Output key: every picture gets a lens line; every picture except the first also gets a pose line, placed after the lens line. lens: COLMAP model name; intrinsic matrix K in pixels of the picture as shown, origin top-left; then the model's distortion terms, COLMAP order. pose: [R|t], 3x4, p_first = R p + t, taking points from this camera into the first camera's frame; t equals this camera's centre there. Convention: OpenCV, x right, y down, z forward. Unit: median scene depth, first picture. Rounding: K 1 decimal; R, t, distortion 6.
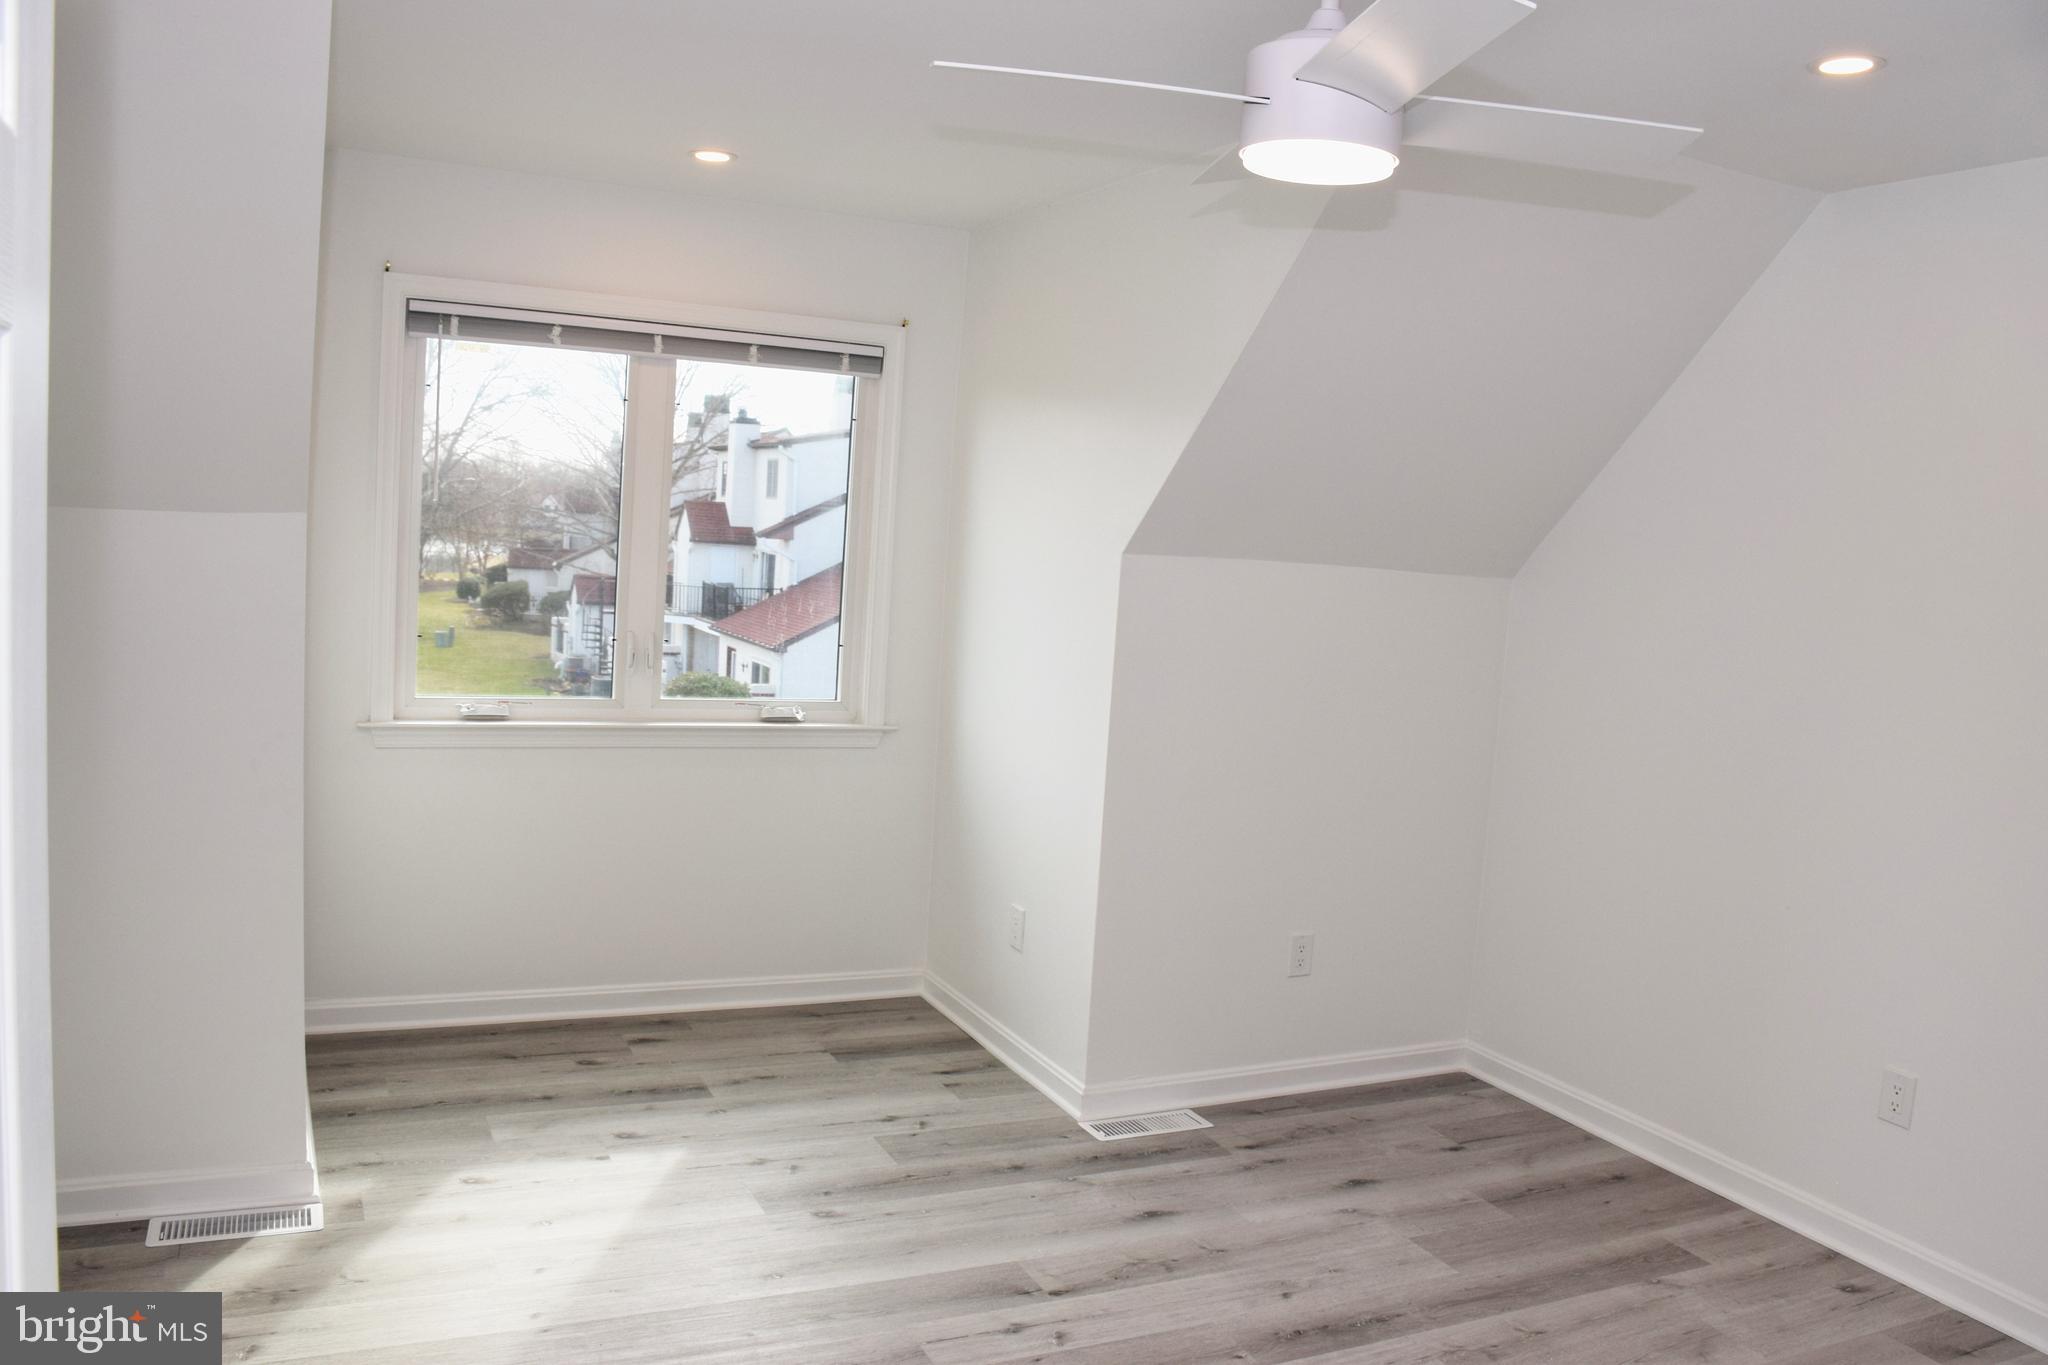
lens RADIAL K [[1549.2, 0, 981.4], [0, 1549.2, 685.9], [0, 0, 1]] dist [-0.108738, 0.002642]
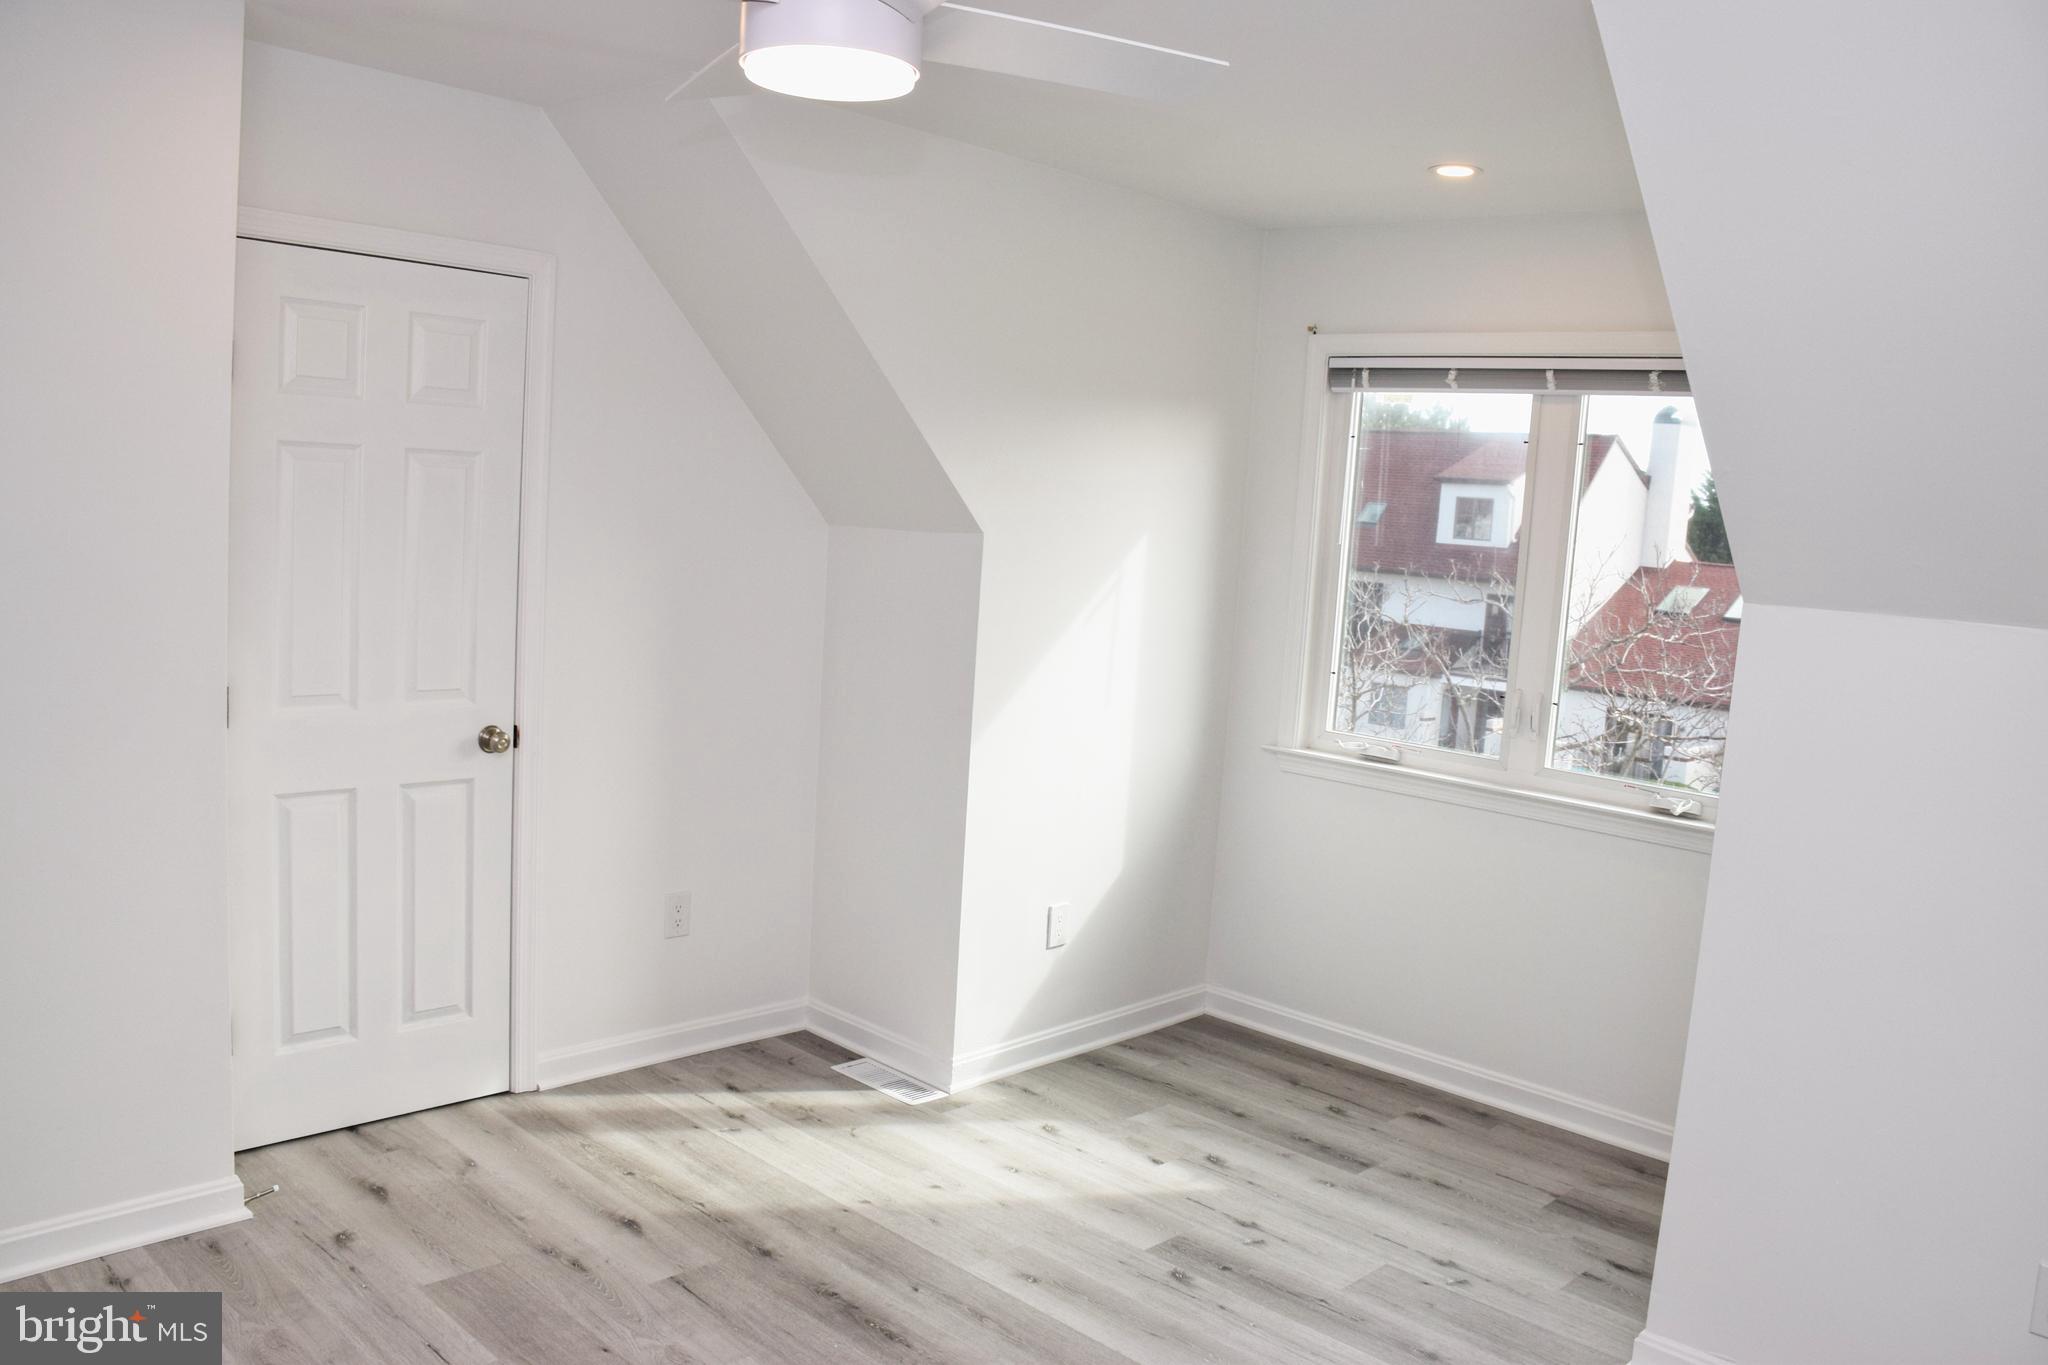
lens RADIAL K [[1549.2, 0, 981.4], [0, 1549.2, 685.9], [0, 0, 1]] dist [-0.108738, 0.002642]
pose [[0.385700, 0.075871, -0.919499, 0.537765], [-0.136282, 0.990366, 0.024552, -0.017632], [0.912504, 0.115841, 0.392324, 0.371330]]
